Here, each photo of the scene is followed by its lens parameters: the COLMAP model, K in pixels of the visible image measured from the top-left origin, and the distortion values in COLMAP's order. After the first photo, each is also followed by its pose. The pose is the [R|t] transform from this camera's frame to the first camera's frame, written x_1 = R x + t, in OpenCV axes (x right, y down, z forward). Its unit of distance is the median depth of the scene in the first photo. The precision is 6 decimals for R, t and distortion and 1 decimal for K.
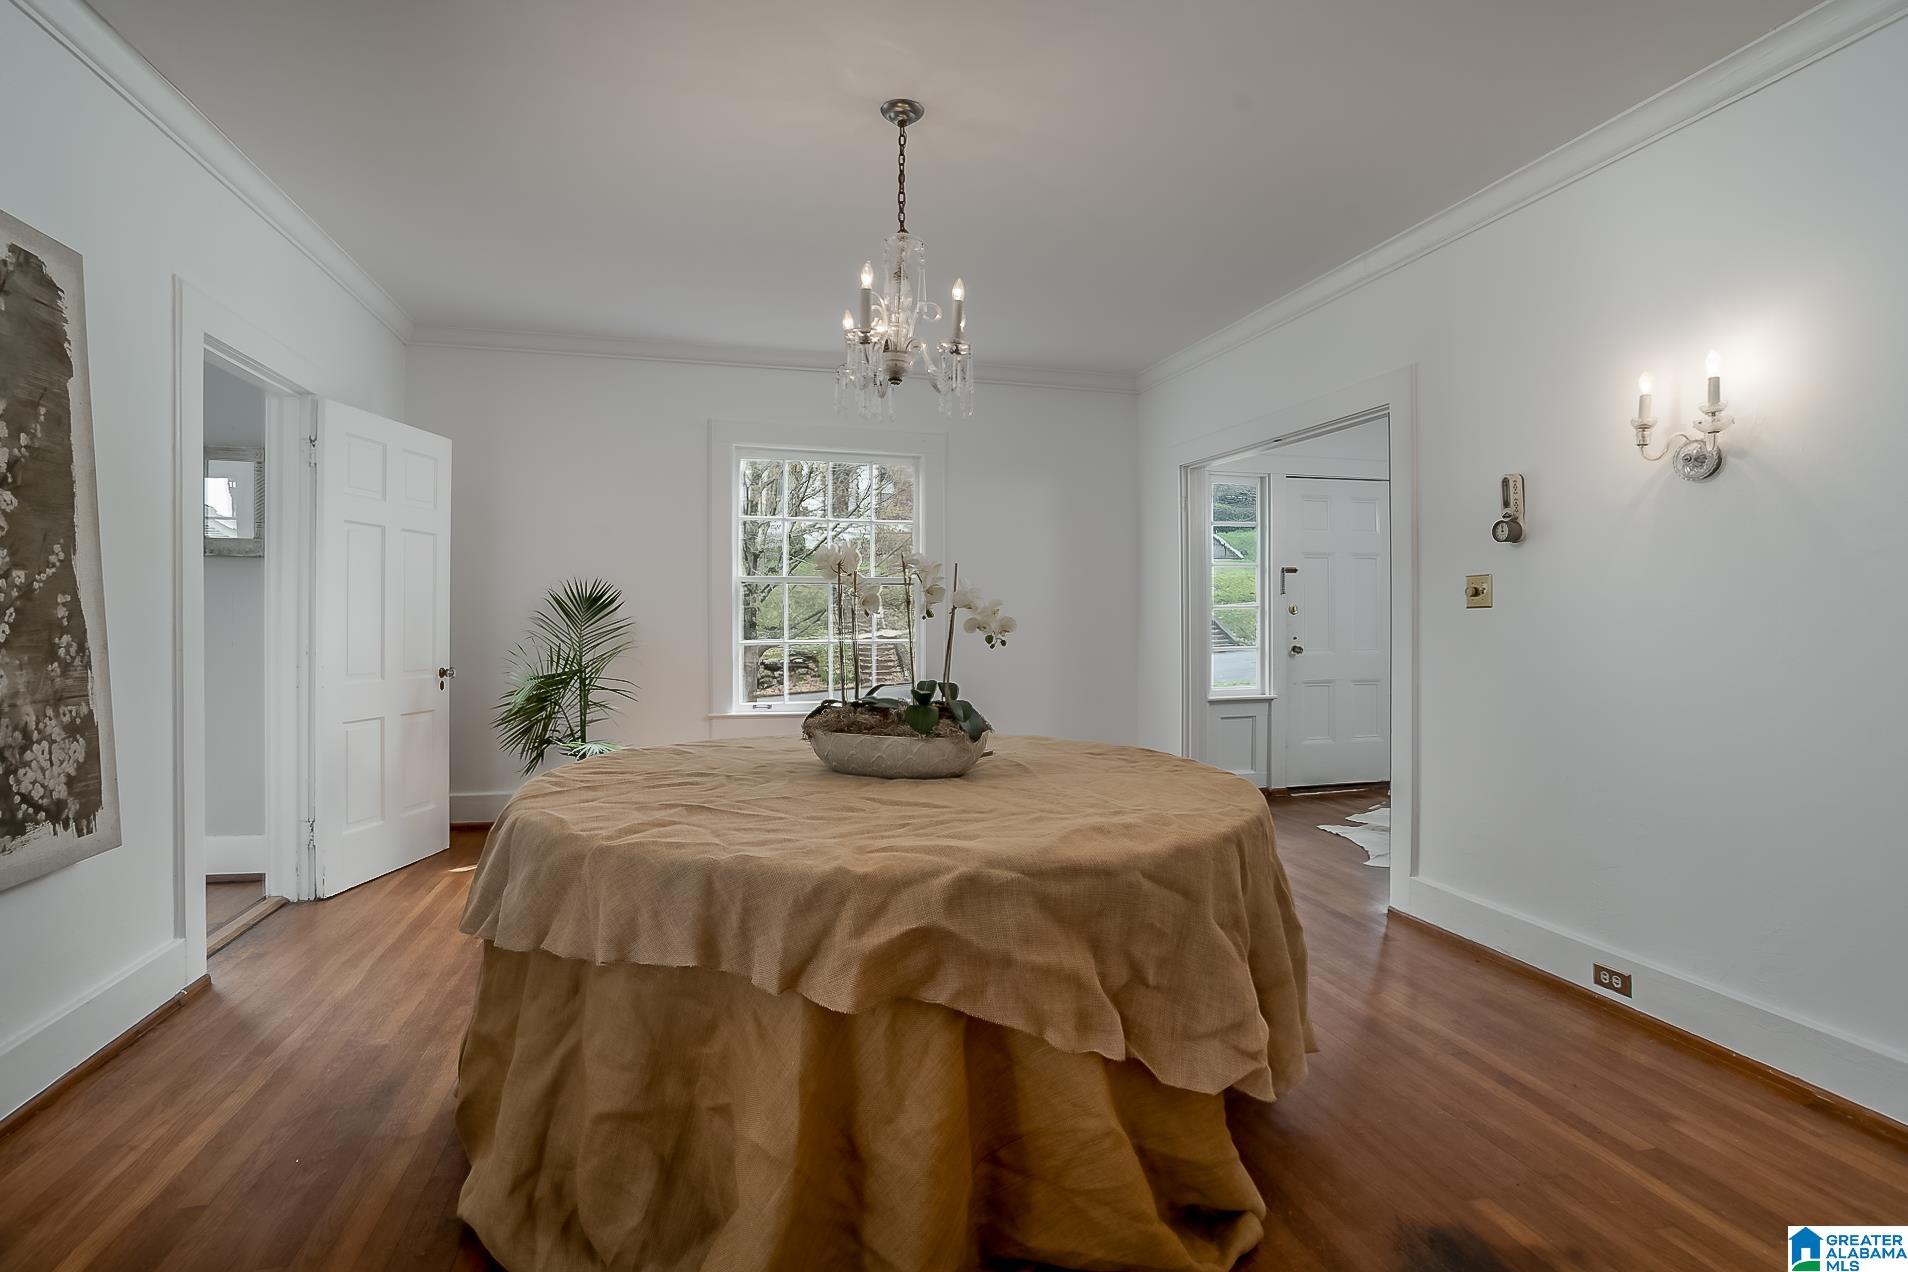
lens RADIAL K [[909.2, 0, 954.0], [0, 909.2, 636.0], [0, 0, 1]] dist [0.000170, 0.000030]
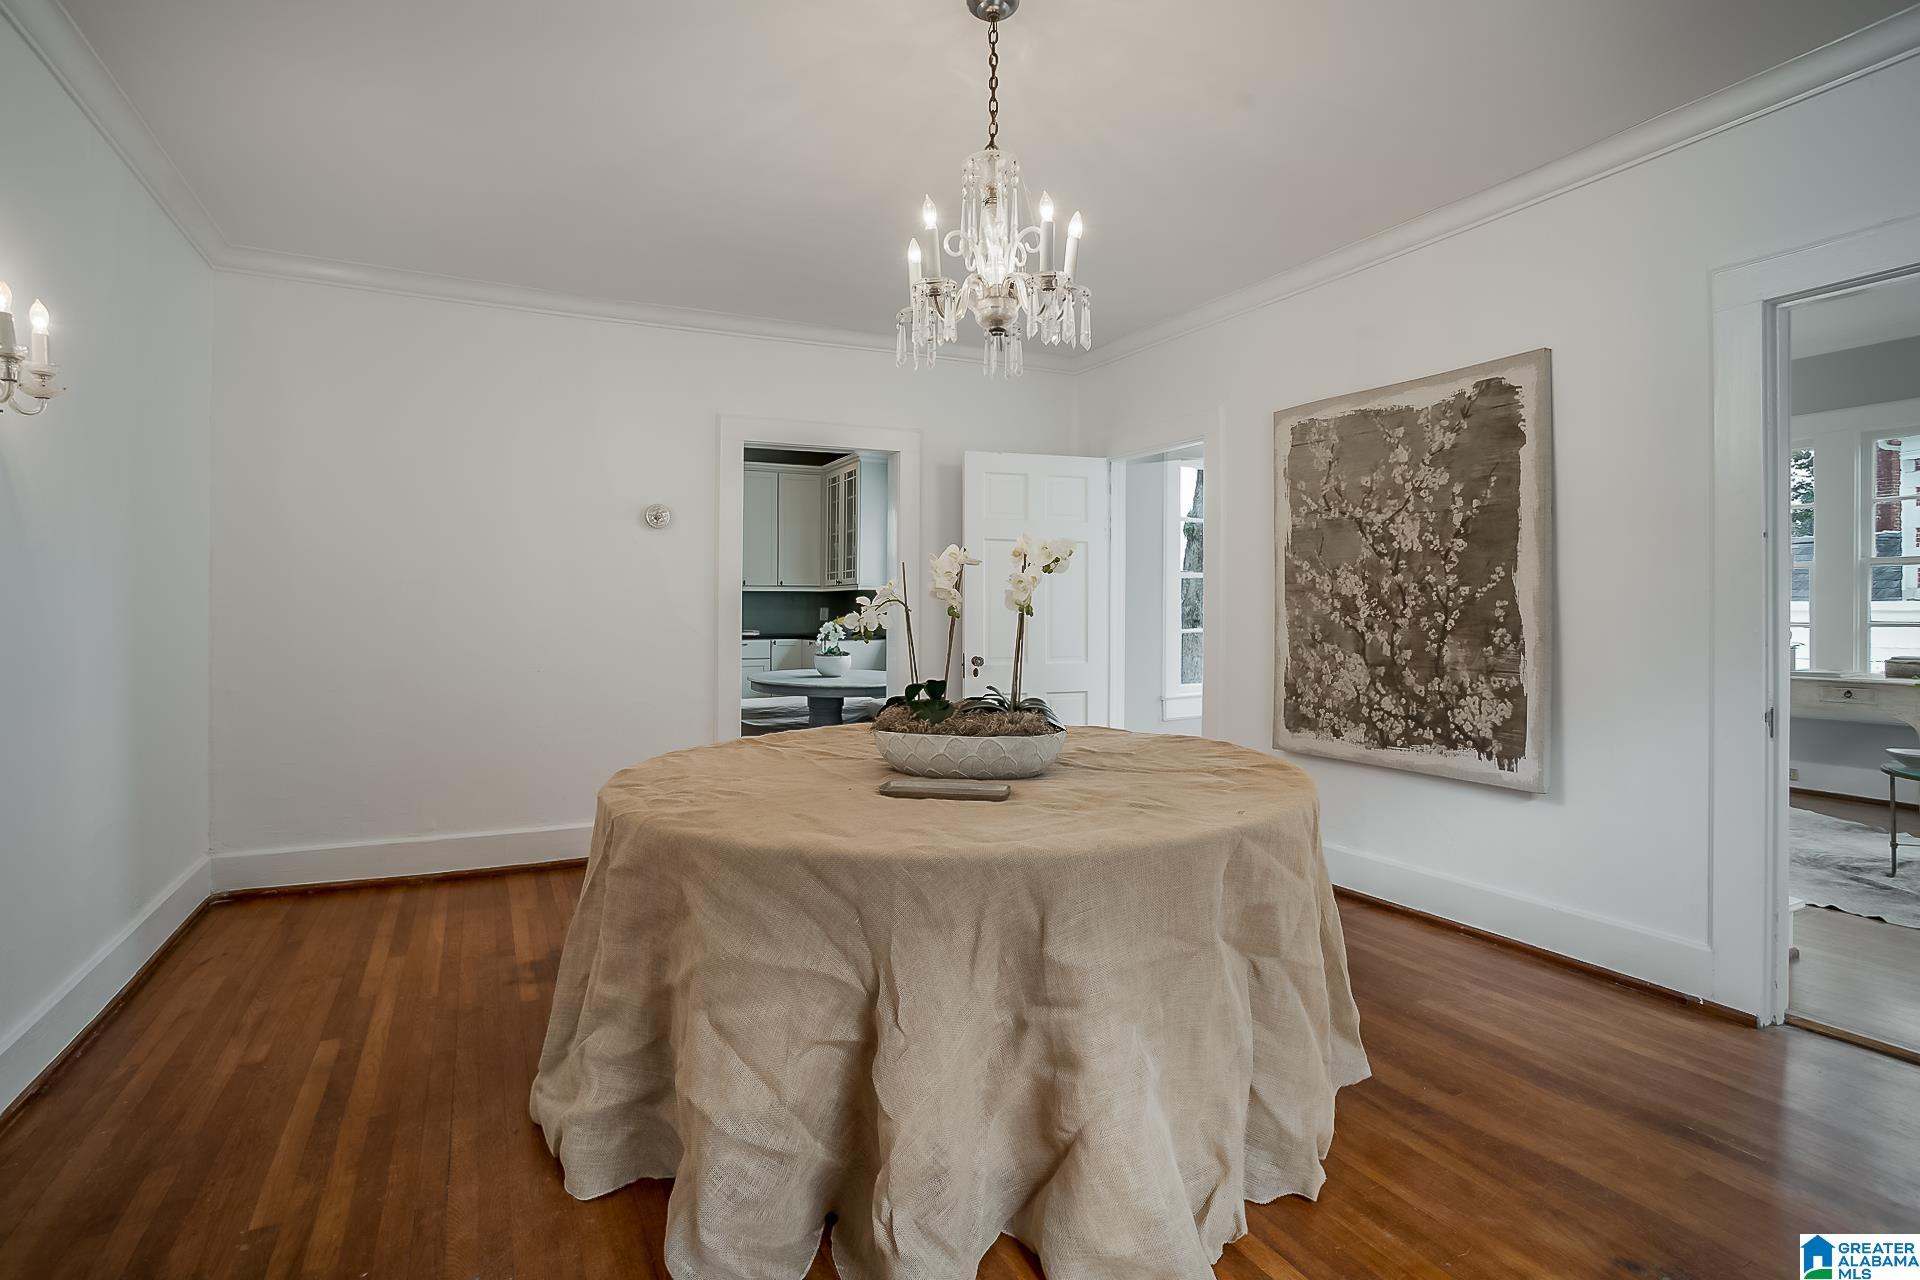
lens RADIAL K [[932.0, 0, 961.4], [0, 932.0, 603.1], [0, 0, 1]] dist [-0.046669, -0.000017]
pose [[-0.976250, -0.006987, -0.216533, 0.185648], [-0.010316, 0.999845, 0.014246, -0.054310], [0.216399, 0.016141, -0.976171, 2.278768]]
